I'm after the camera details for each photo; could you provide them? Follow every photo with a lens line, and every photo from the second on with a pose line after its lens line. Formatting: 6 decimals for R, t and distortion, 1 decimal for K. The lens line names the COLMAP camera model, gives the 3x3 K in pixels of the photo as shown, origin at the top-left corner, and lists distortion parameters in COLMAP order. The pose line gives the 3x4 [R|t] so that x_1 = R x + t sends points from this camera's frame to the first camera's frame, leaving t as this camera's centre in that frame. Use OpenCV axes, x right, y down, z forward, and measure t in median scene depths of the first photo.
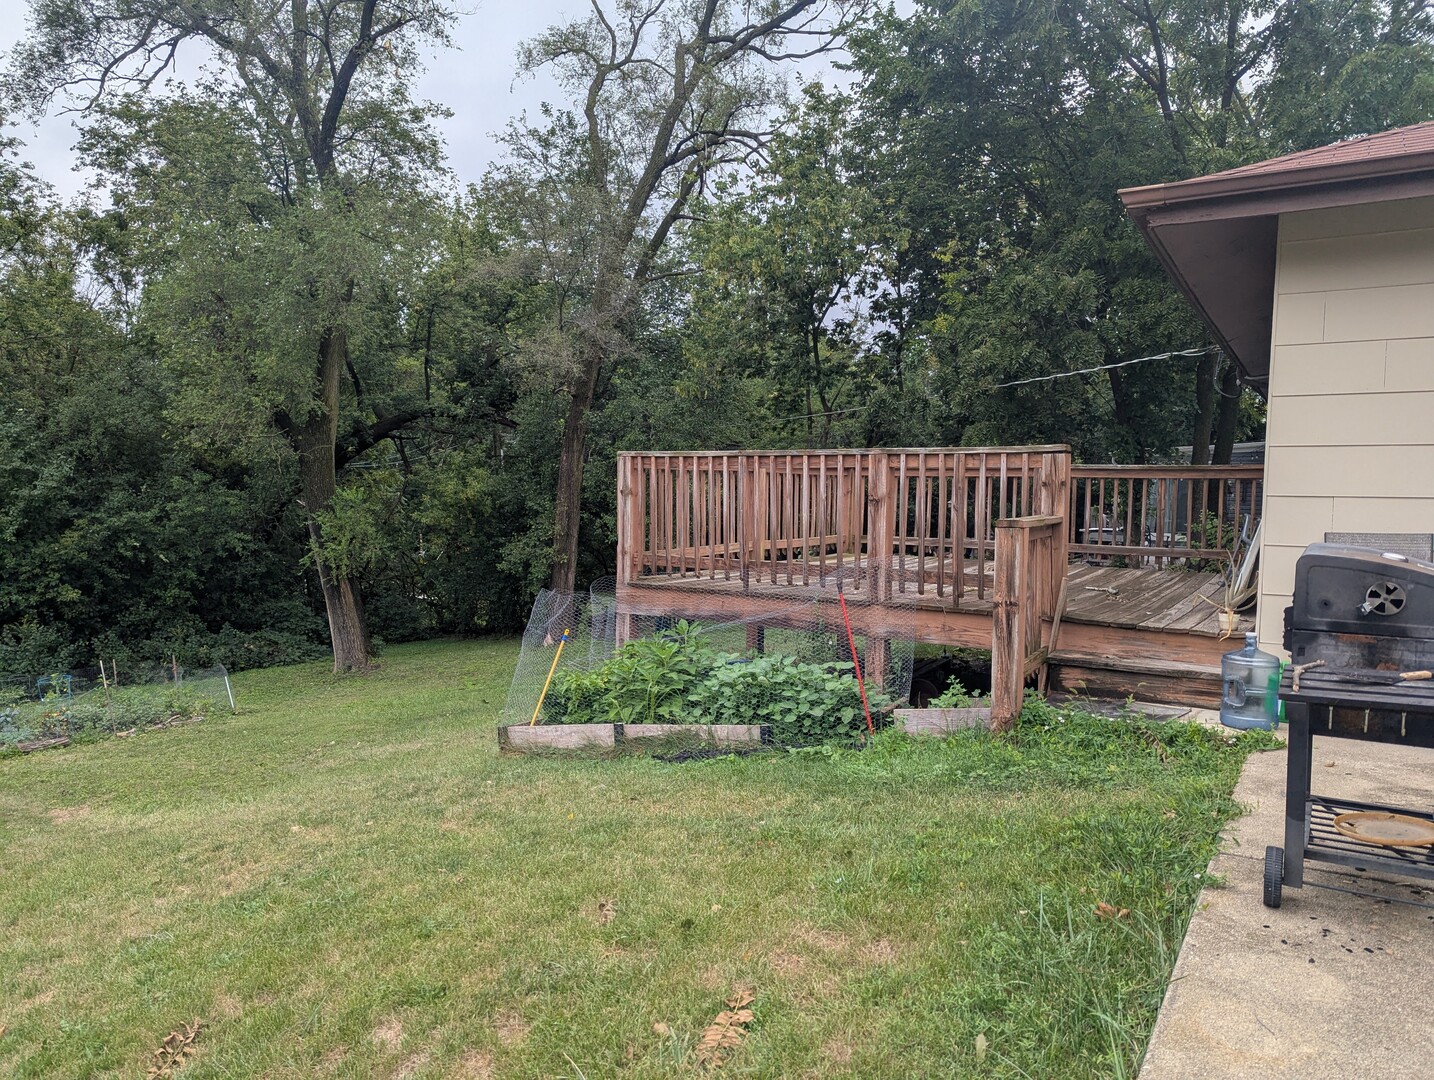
lens RADIAL K [[1012.1, 0, 718.1], [0, 1012.1, 545.6], [0, 0, 1]] dist [0.071863, -0.063323]
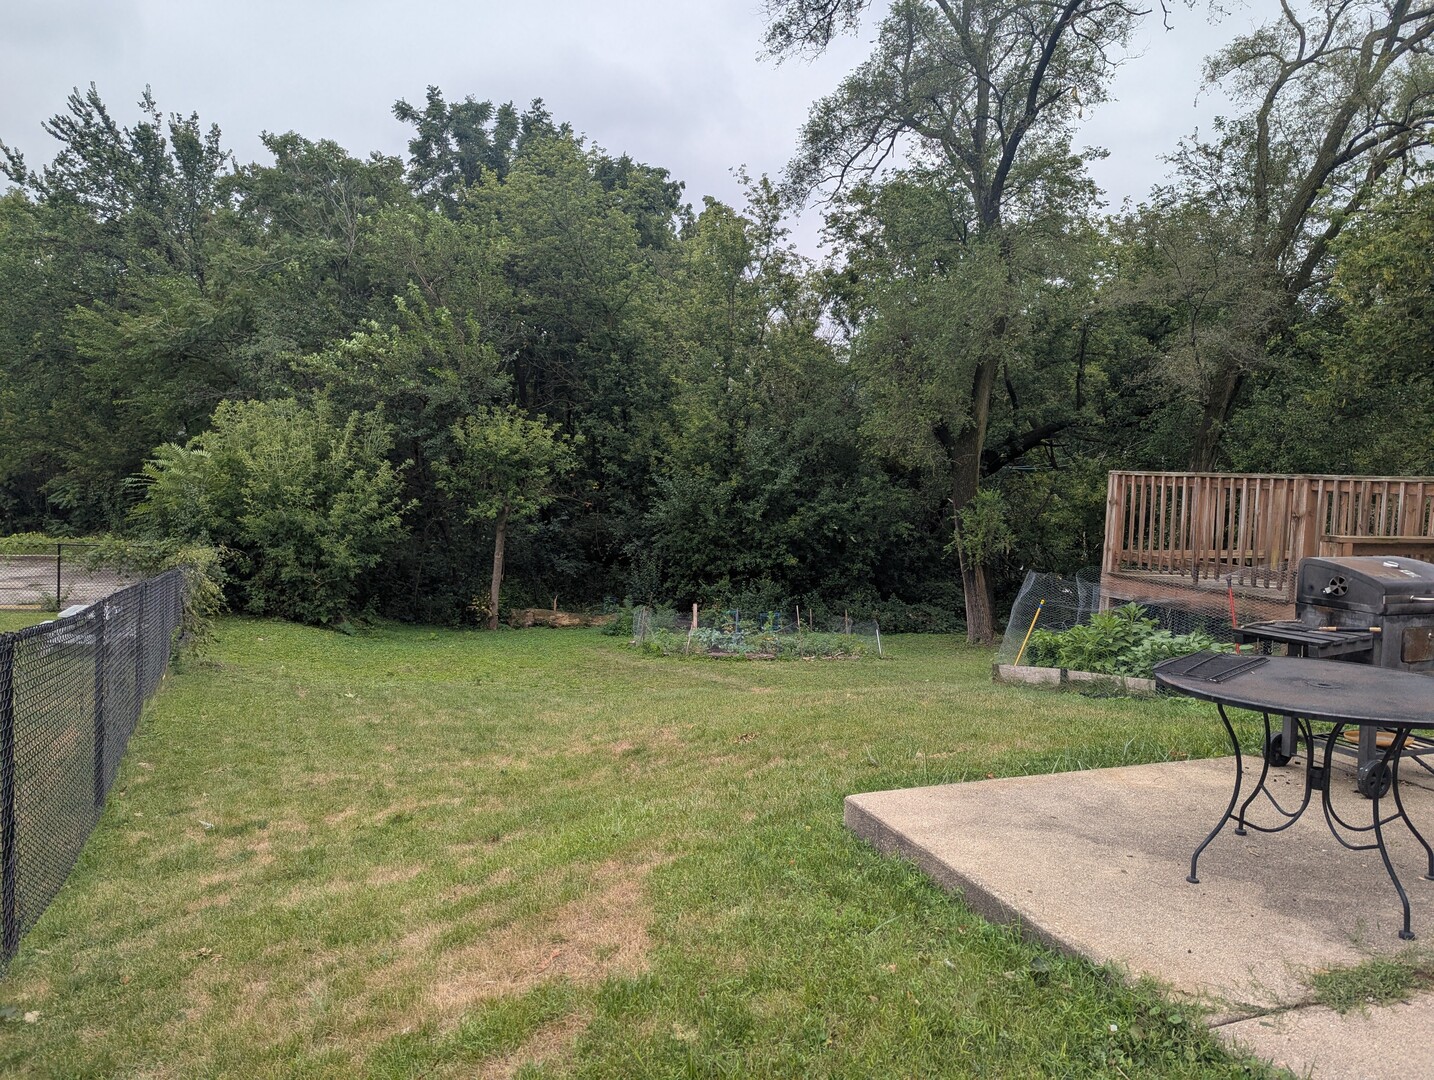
lens RADIAL K [[1012.1, 0, 711.7], [0, 1012.1, 526.8], [0, 0, 1]] dist [0.071863, -0.063323]
pose [[0.783575, 0.053513, -0.618988, 0.117908], [-0.064470, 0.997909, 0.004659, 0.001835], [0.617943, 0.036255, 0.785386, -0.125628]]
